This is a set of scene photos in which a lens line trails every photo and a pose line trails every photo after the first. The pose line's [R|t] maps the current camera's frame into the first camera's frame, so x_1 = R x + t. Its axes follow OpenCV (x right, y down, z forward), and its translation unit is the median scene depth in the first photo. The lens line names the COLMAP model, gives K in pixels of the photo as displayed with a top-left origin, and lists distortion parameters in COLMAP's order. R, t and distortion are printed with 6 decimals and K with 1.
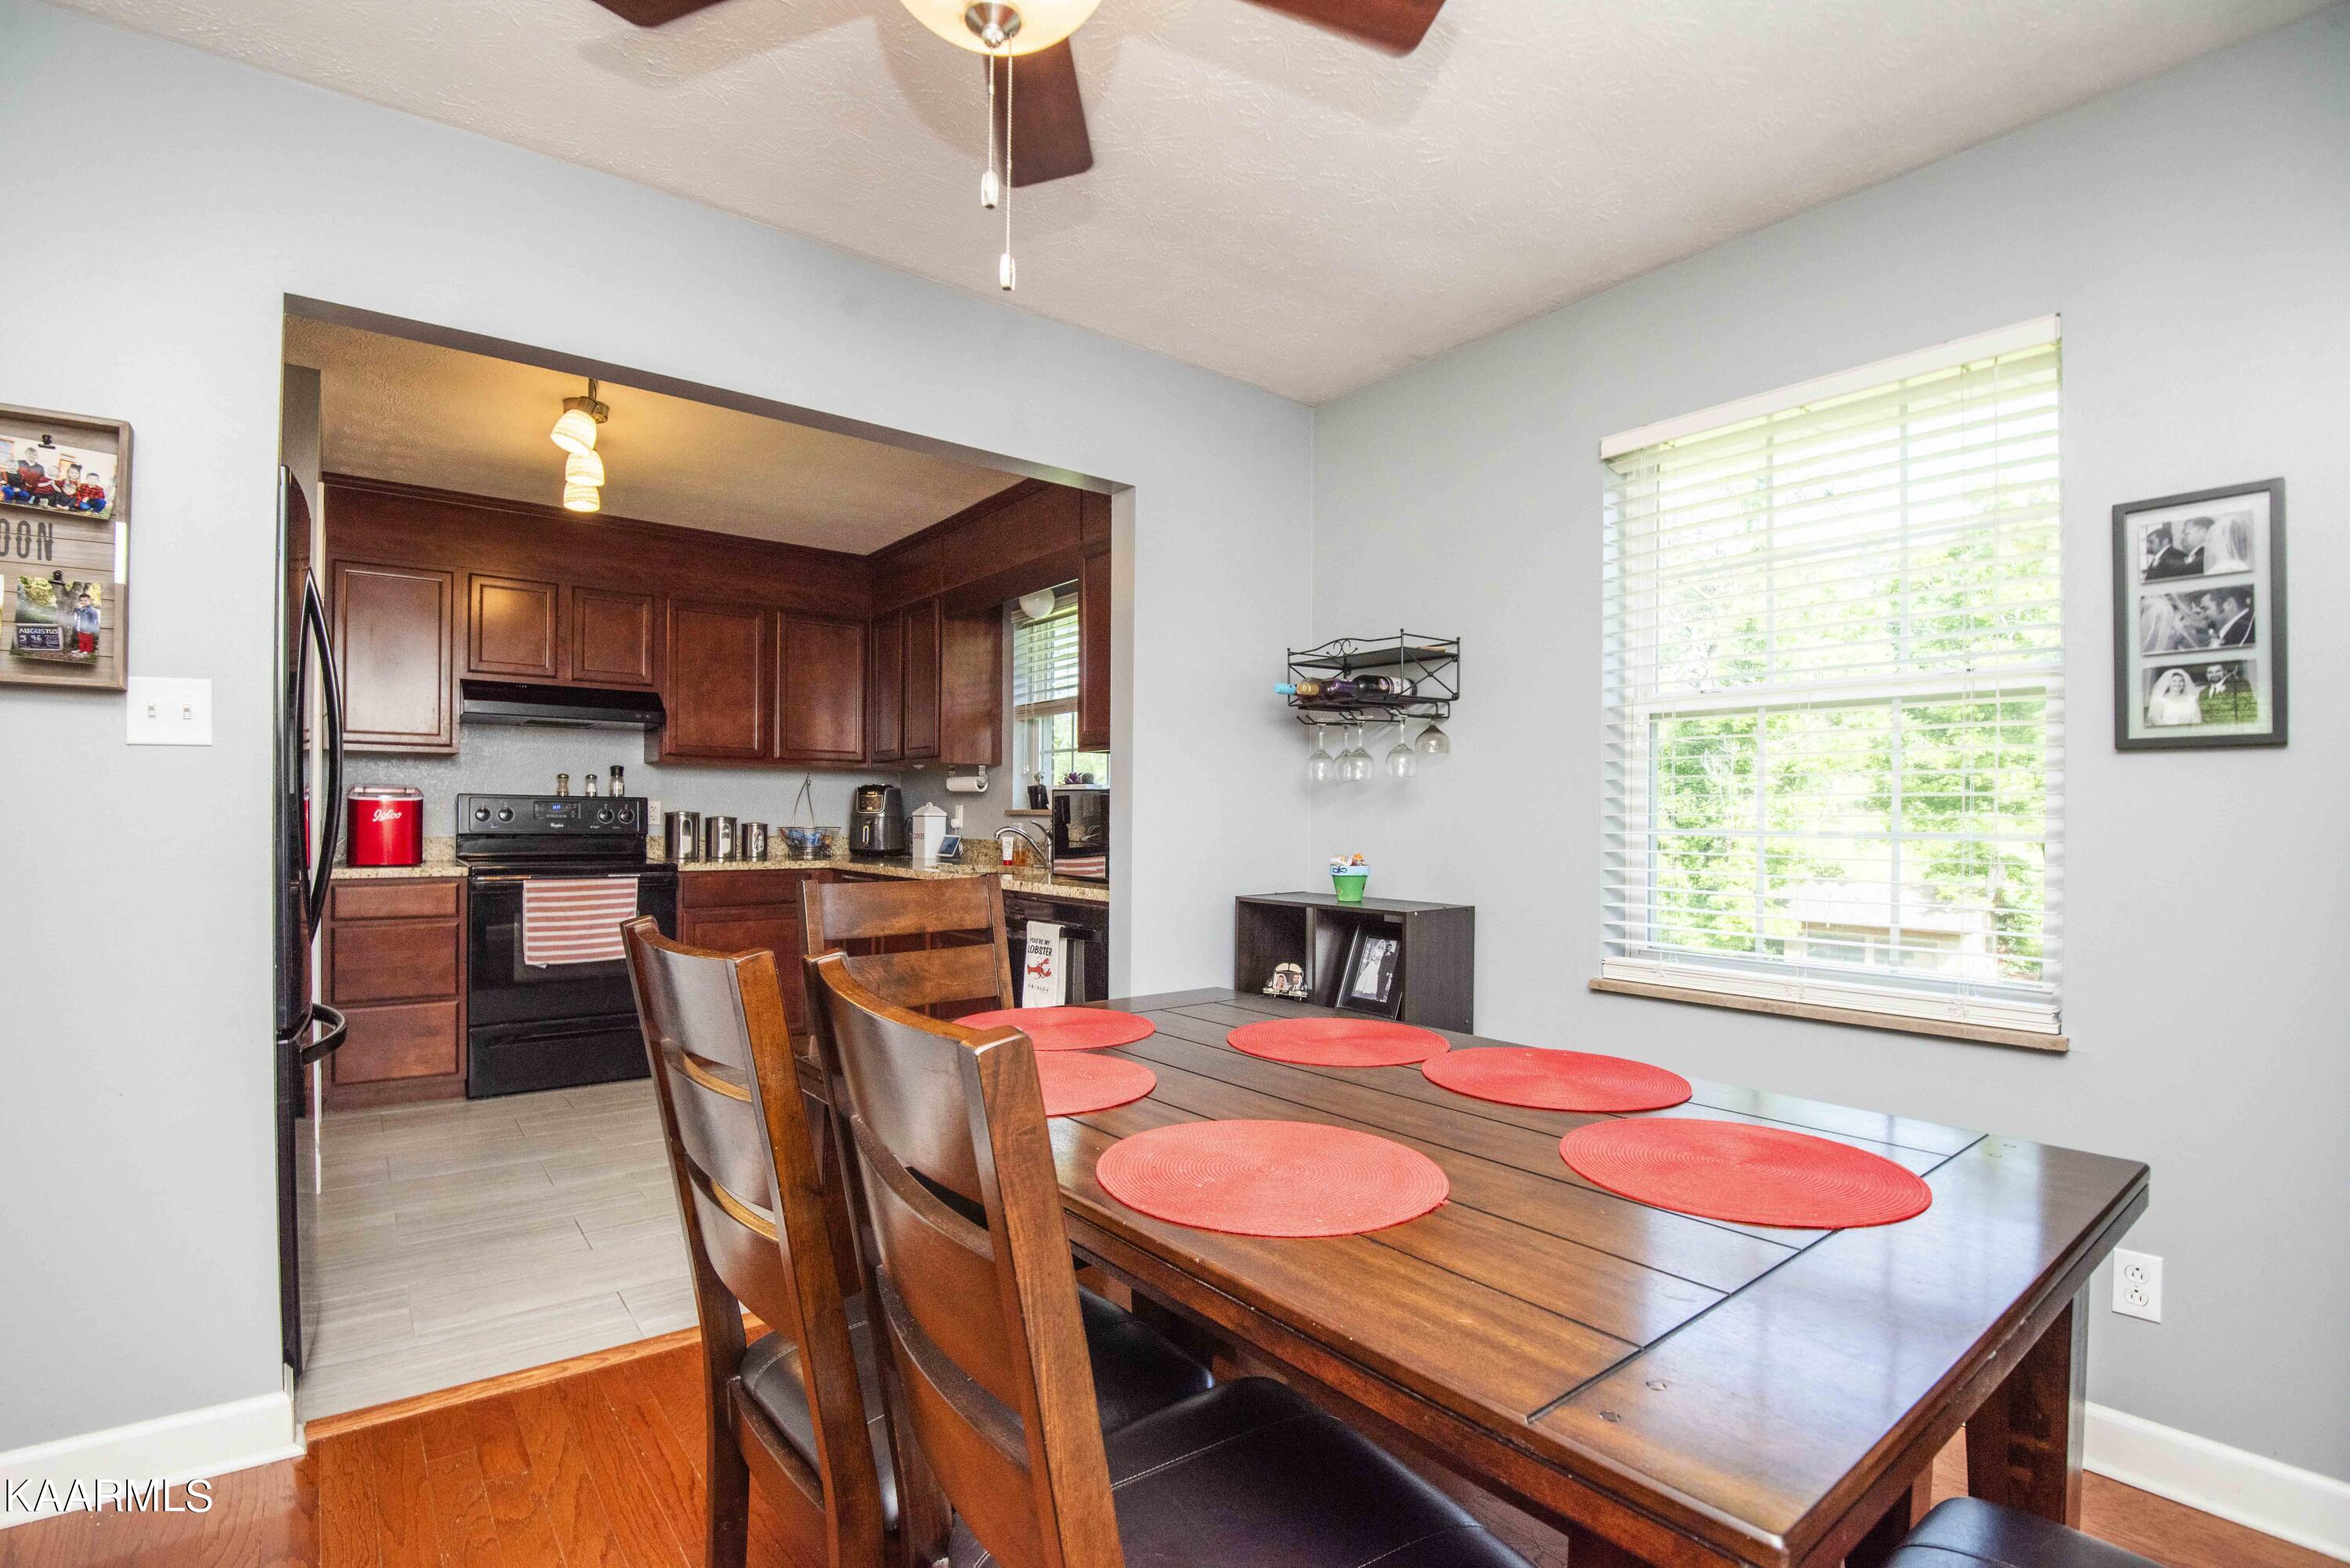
lens RADIAL K [[1075.2, 0, 1157.0], [0, 1075.2, 813.8], [0, 0, 1]] dist [-0.009605, -0.014107]
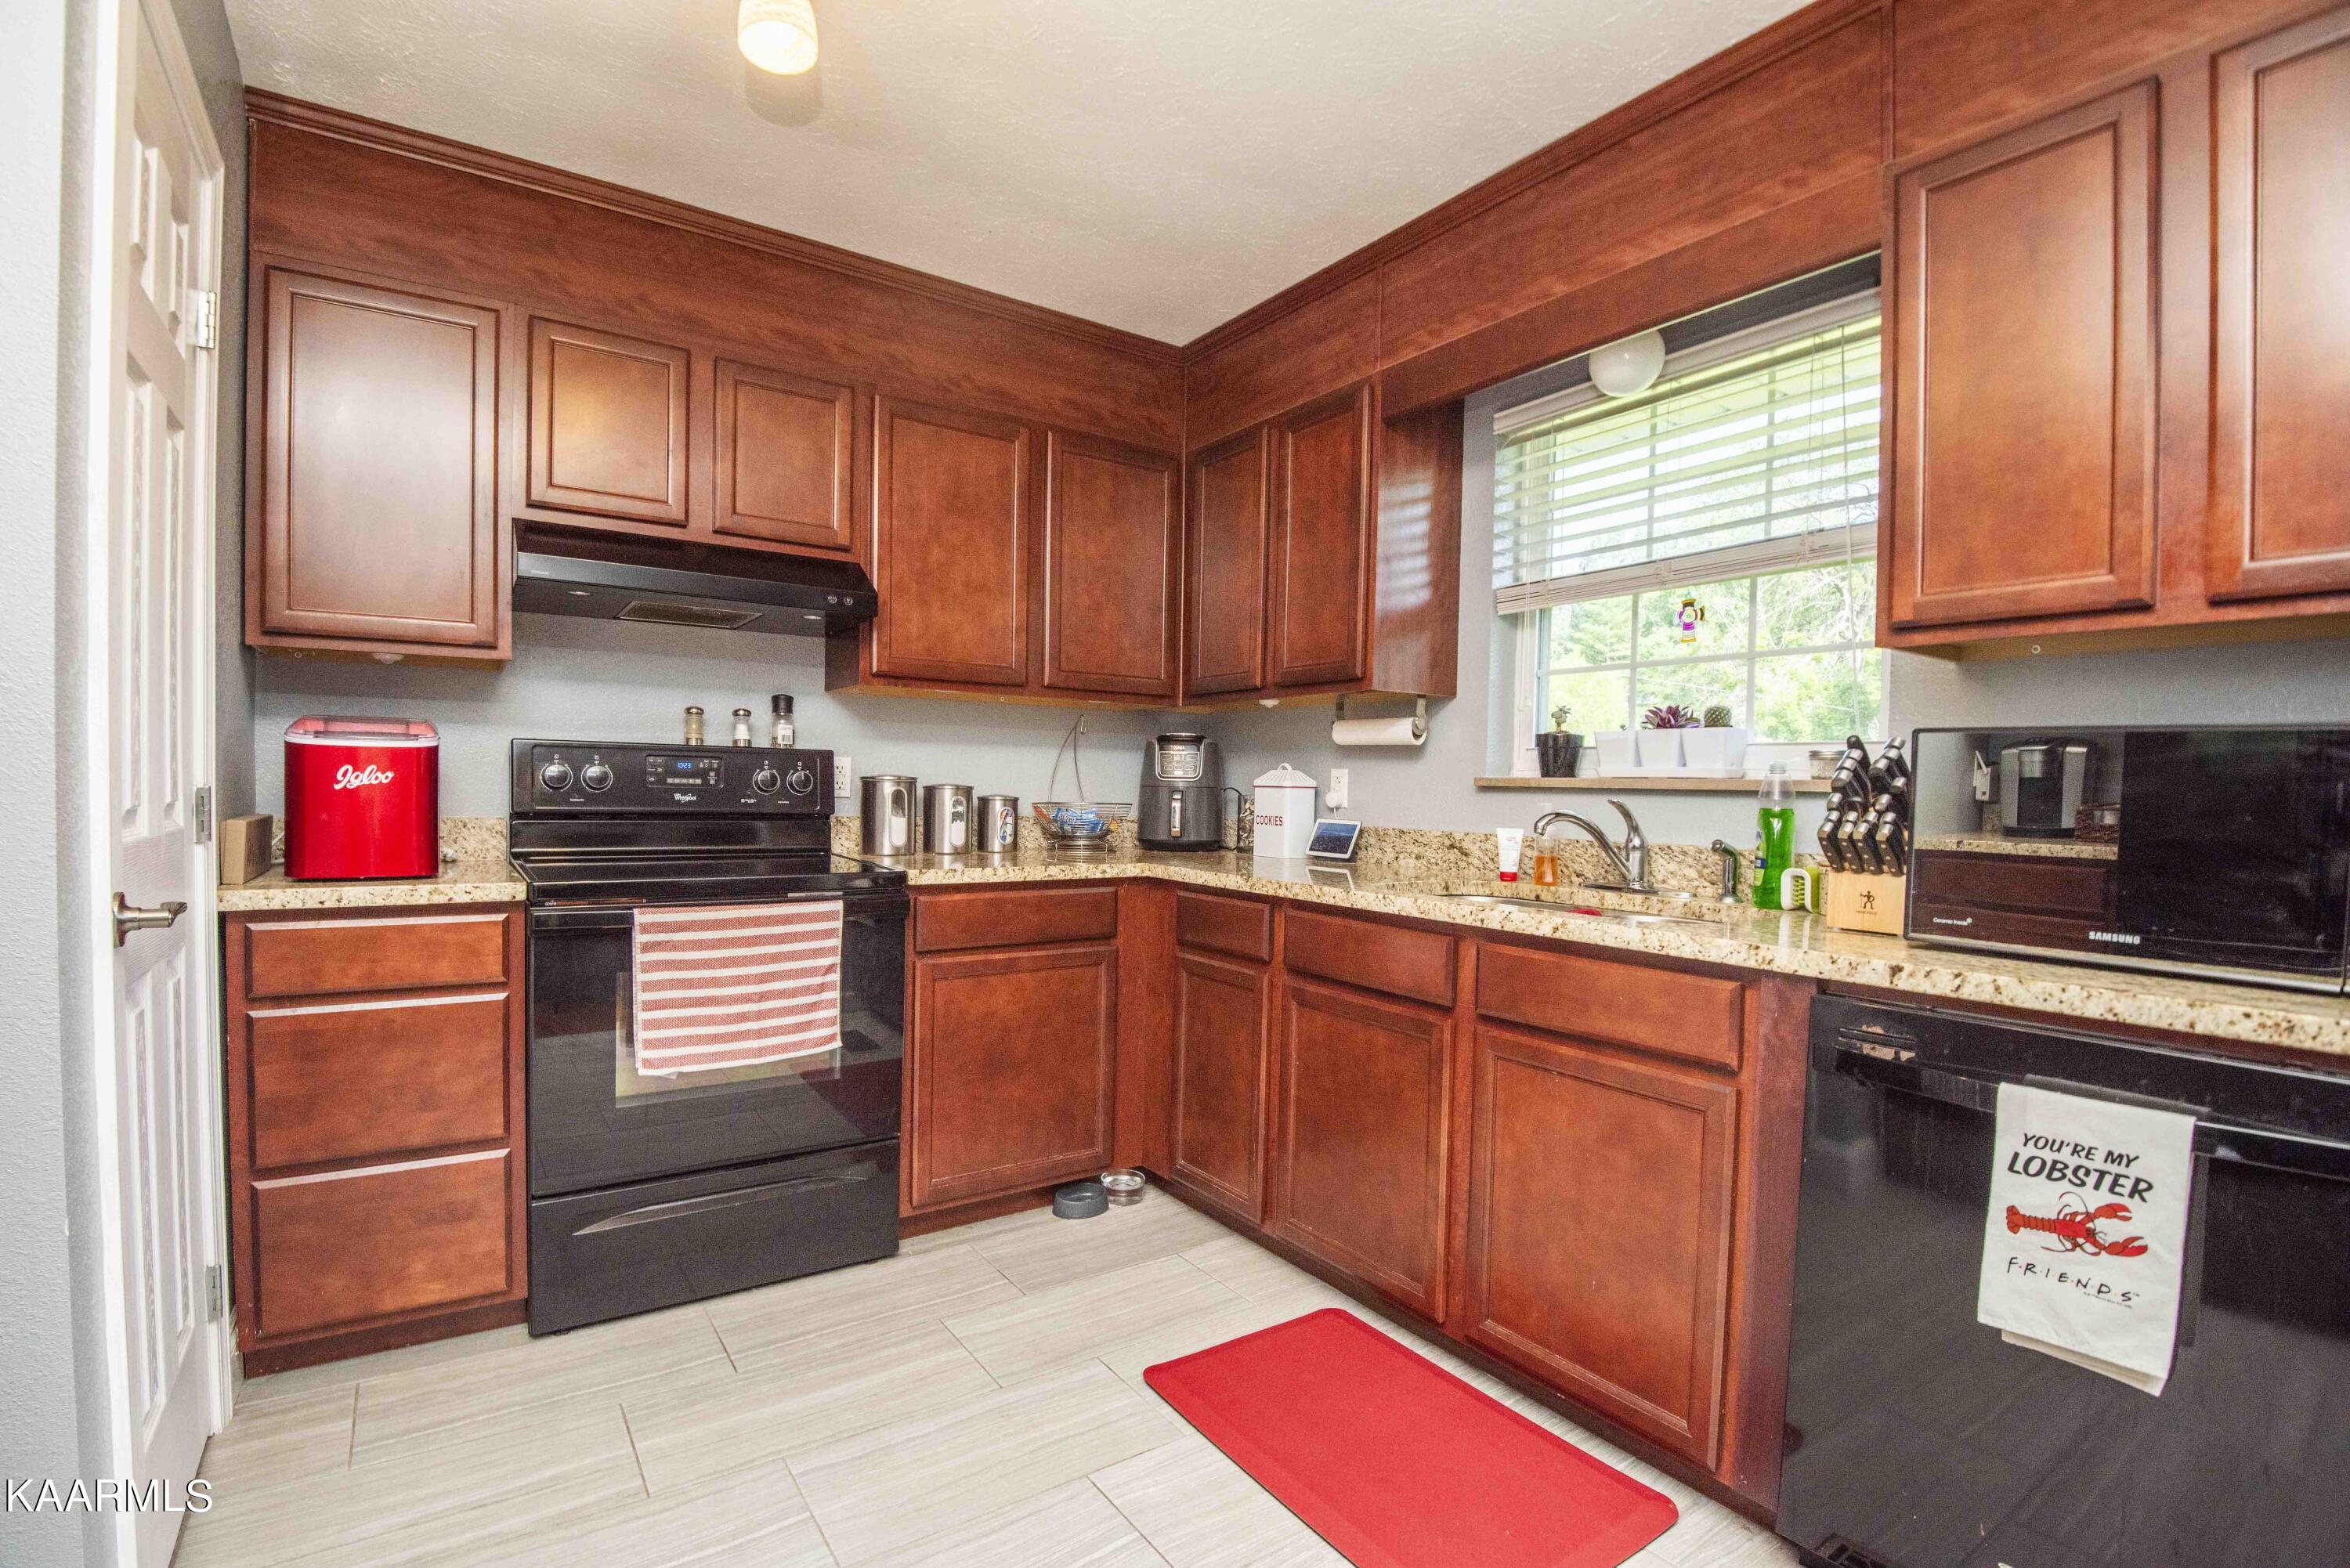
lens RADIAL K [[1075.2, 0, 1157.0], [0, 1075.2, 813.8], [0, 0, 1]] dist [-0.009605, -0.014107]
pose [[0.998381, 0.012199, -0.055557, -0.279324], [-0.010480, 0.999460, 0.031142, -0.000753], [0.055907, -0.030509, 0.997970, 0.448257]]
